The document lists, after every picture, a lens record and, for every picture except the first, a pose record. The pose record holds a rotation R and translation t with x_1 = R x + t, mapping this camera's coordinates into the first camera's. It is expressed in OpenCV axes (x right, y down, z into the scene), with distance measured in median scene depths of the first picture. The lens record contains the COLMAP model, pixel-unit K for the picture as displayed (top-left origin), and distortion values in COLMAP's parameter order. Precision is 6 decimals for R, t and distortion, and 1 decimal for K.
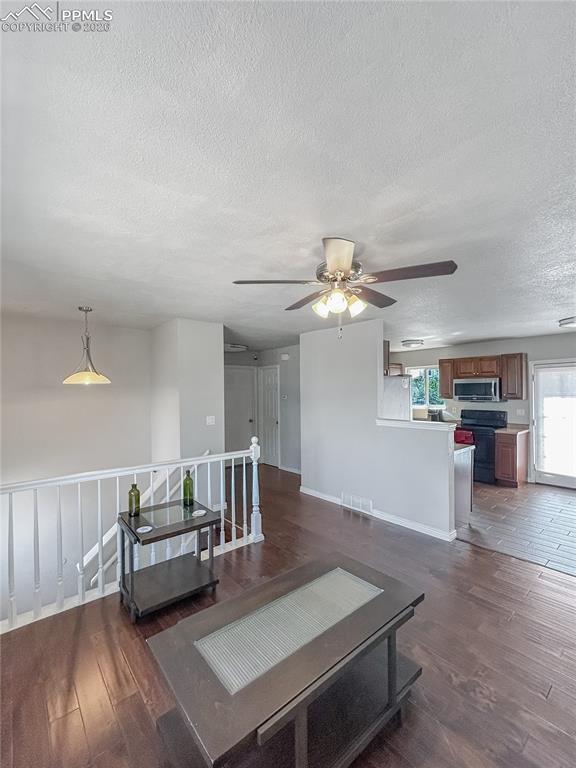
lens RADIAL K [[332.5, 0, 288.0], [0, 332.5, 384.0], [0, 0, 1]] dist [-0.000114, 0.000021]
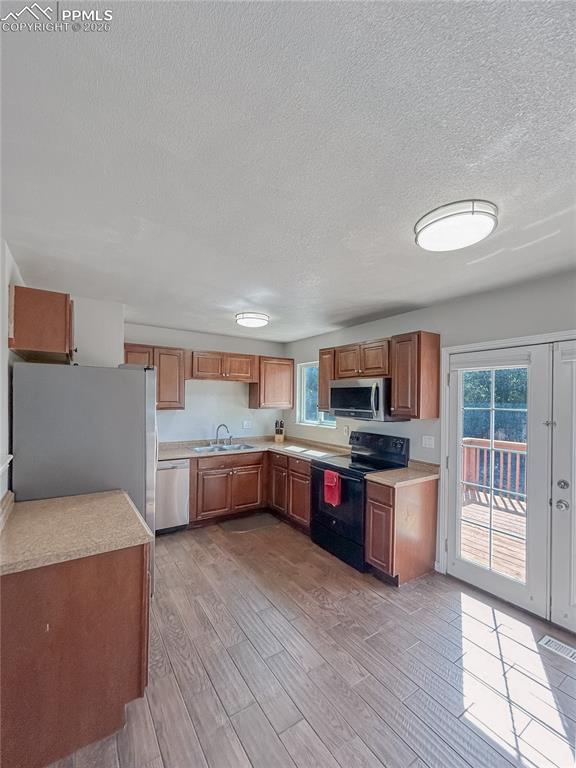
lens RADIAL K [[320.6, 0, 283.6], [0, 320.6, 387.6], [0, 0, 1]] dist [0.000129, 0.000356]
pose [[0.992837, 0.021608, -0.117507, 0.529567], [-0.022325, 0.999739, -0.004790, 0.004005], [0.117373, 0.007379, 0.993060, 0.450279]]
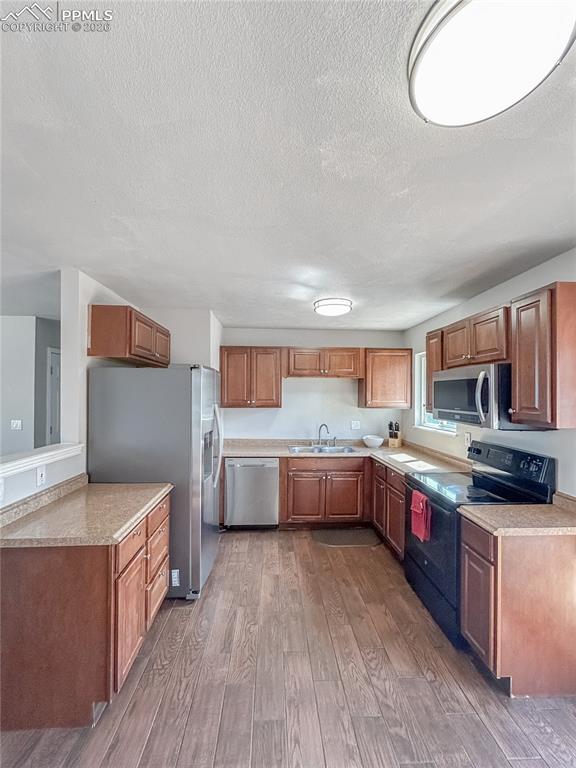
lens RADIAL K [[314.0, 0, 288.0], [0, 314.0, 384.0], [0, 0, 1]] dist [0.001094, 0.000183]
pose [[0.801146, -0.003605, -0.598458, 0.654012], [-0.000040, 0.999982, -0.006077, 0.005833], [0.598469, 0.004893, 0.801131, 0.581961]]
